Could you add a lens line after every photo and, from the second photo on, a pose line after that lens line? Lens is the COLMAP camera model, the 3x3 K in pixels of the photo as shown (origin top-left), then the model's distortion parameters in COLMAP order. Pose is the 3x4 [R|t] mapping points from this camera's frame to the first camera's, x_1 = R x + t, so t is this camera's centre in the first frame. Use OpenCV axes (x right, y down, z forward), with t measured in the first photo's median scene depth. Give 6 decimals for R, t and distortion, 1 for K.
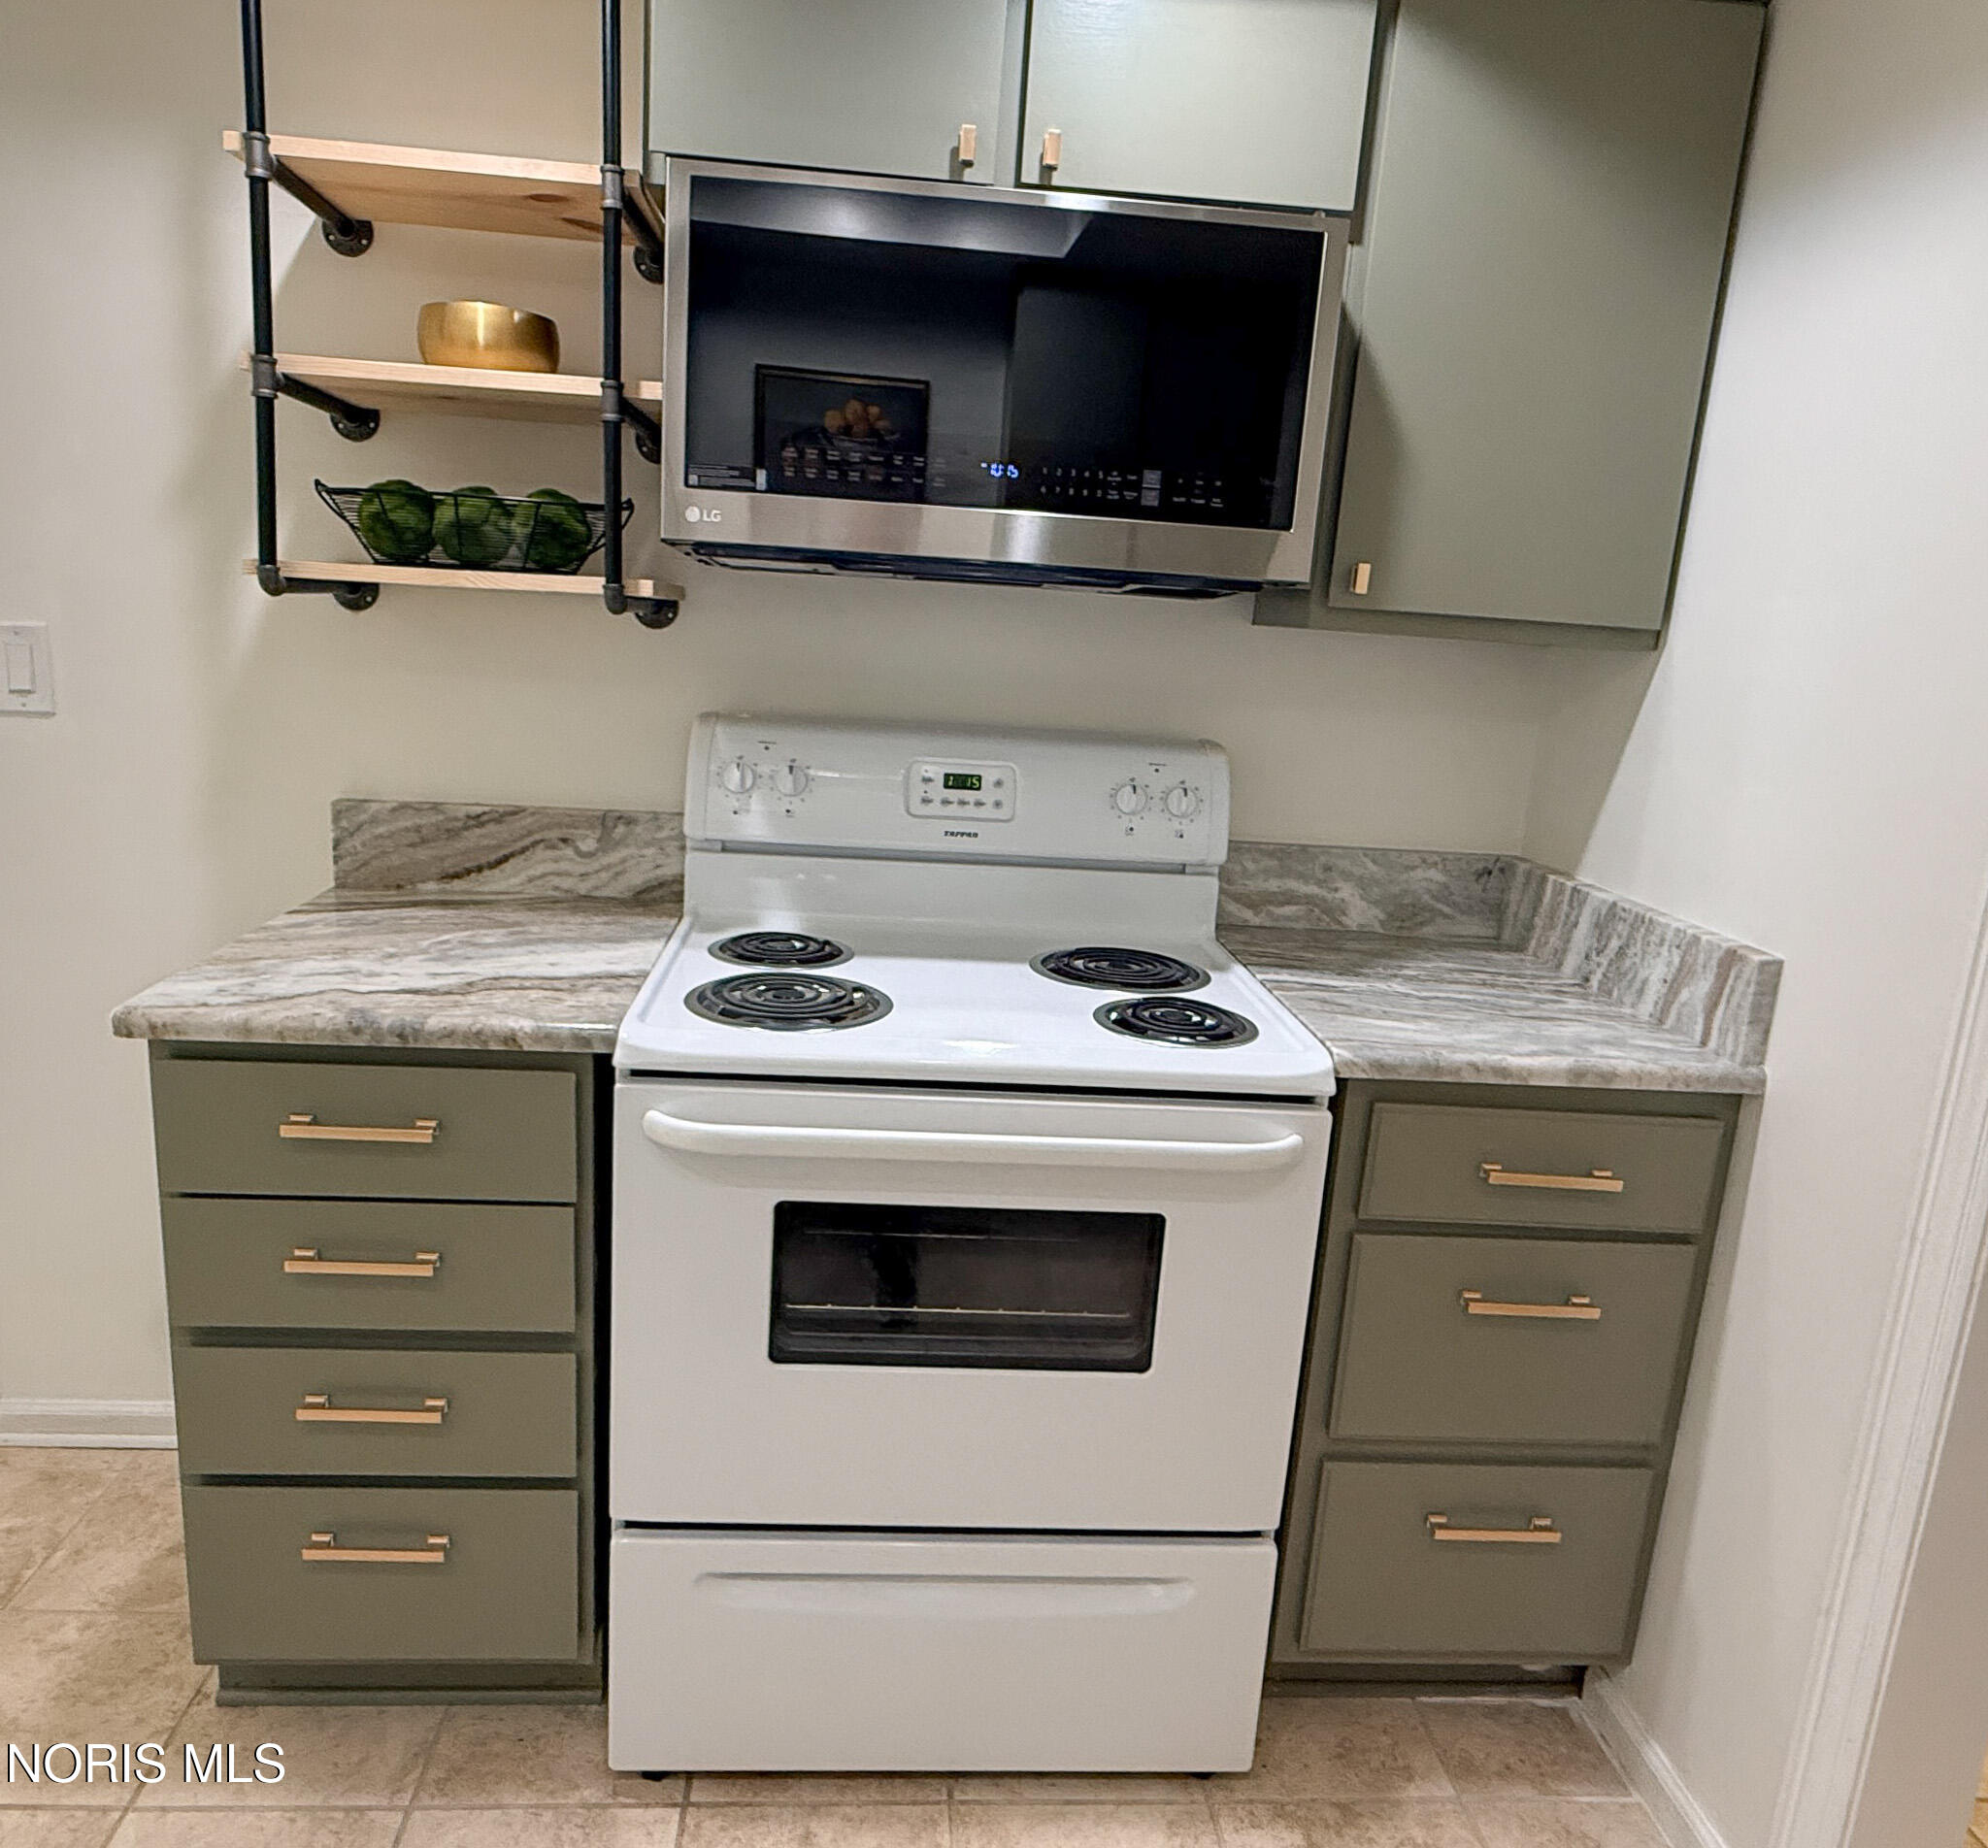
lens RADIAL K [[1377.5, 0, 988.0], [0, 1377.5, 916.2], [0, 0, 1]] dist [-0.000060, 0.000397]
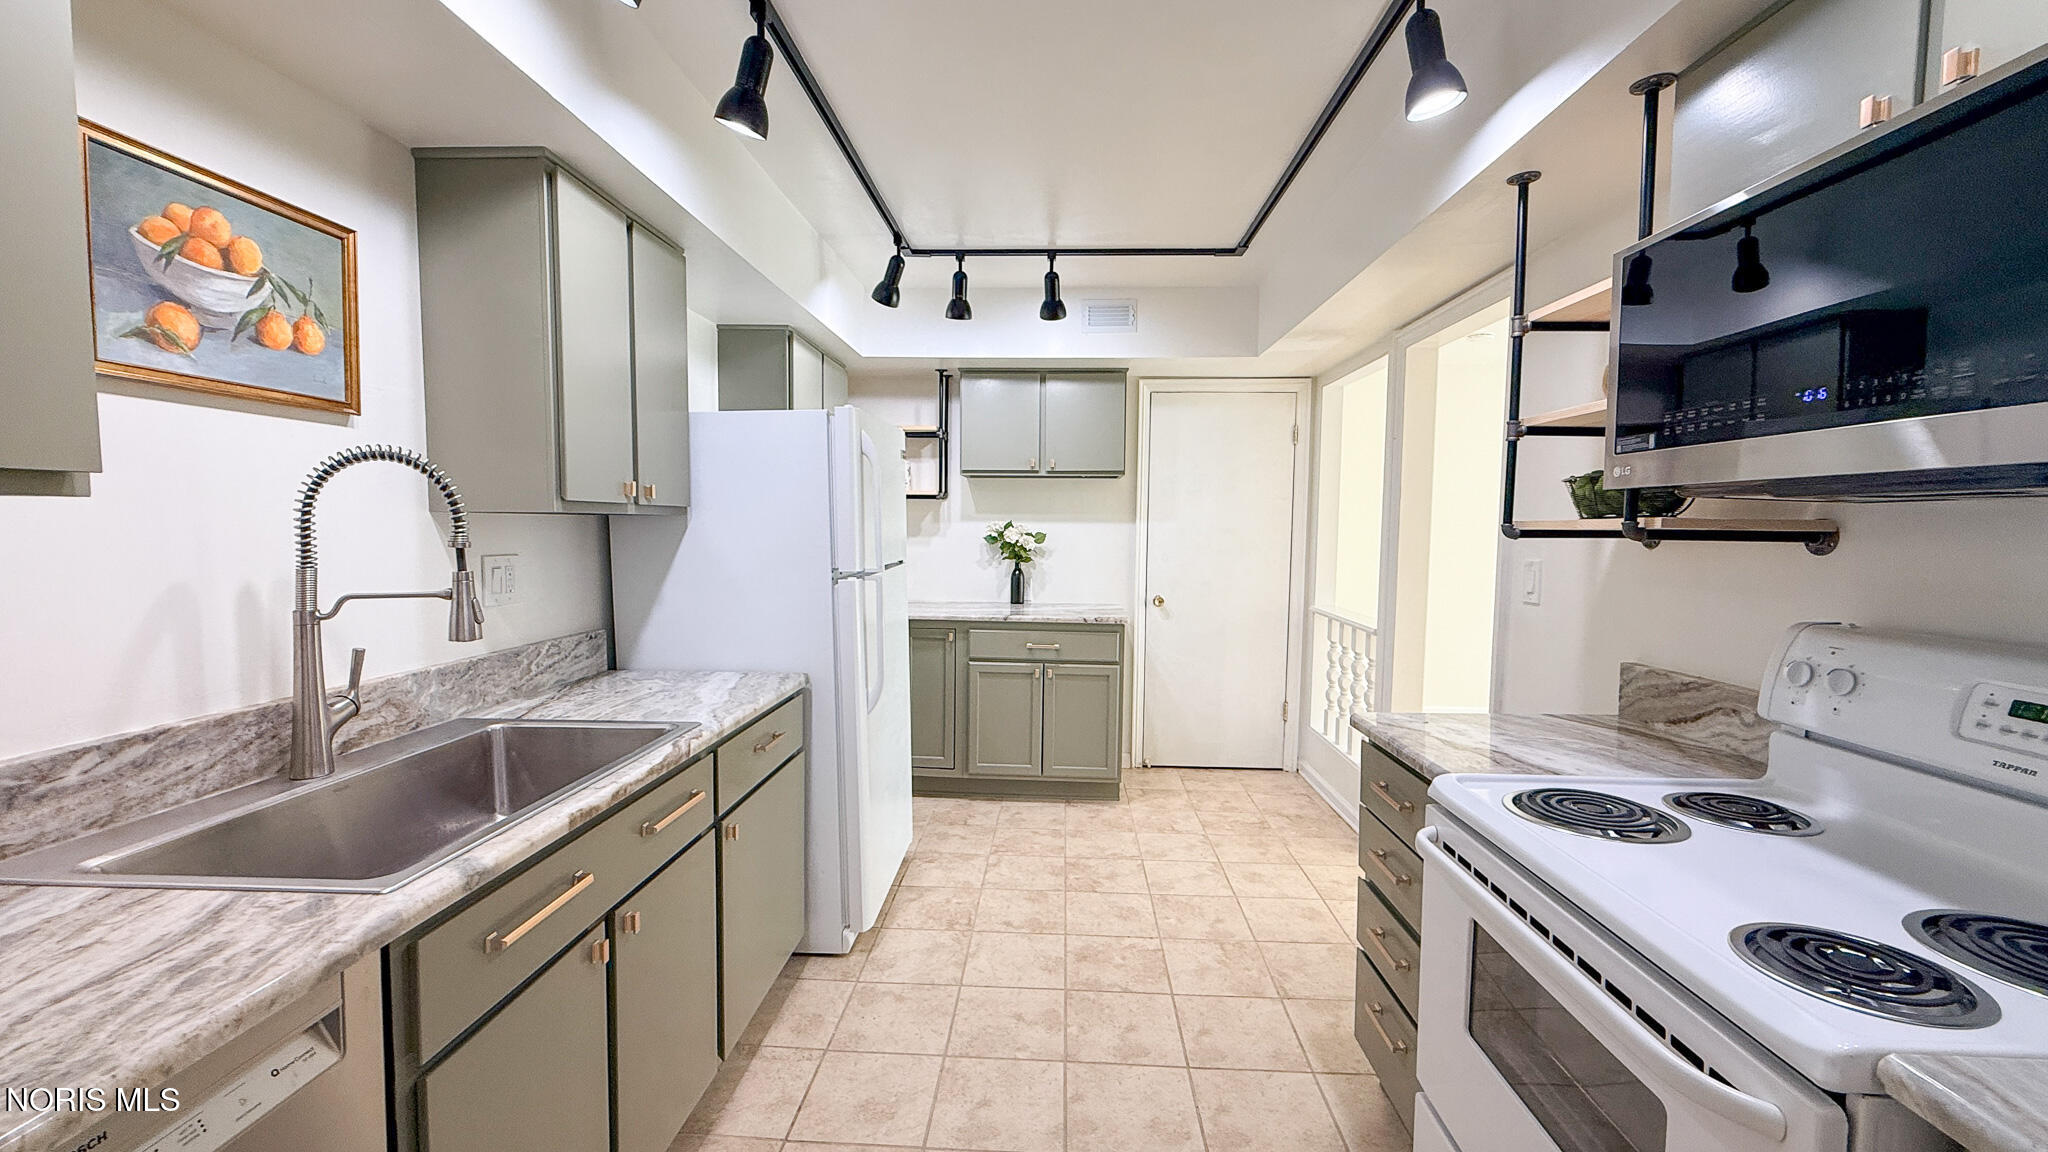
lens RADIAL K [[821.9, 0, 1019.6], [0, 821.9, 576.4], [0, 0, 1]] dist [0.000917, 0.000041]
pose [[-0.123940, -0.000168, -0.992290, 0.588691], [-0.224168, 0.974153, 0.027834, -0.050514], [0.966637, 0.225889, -0.120774, 0.407860]]
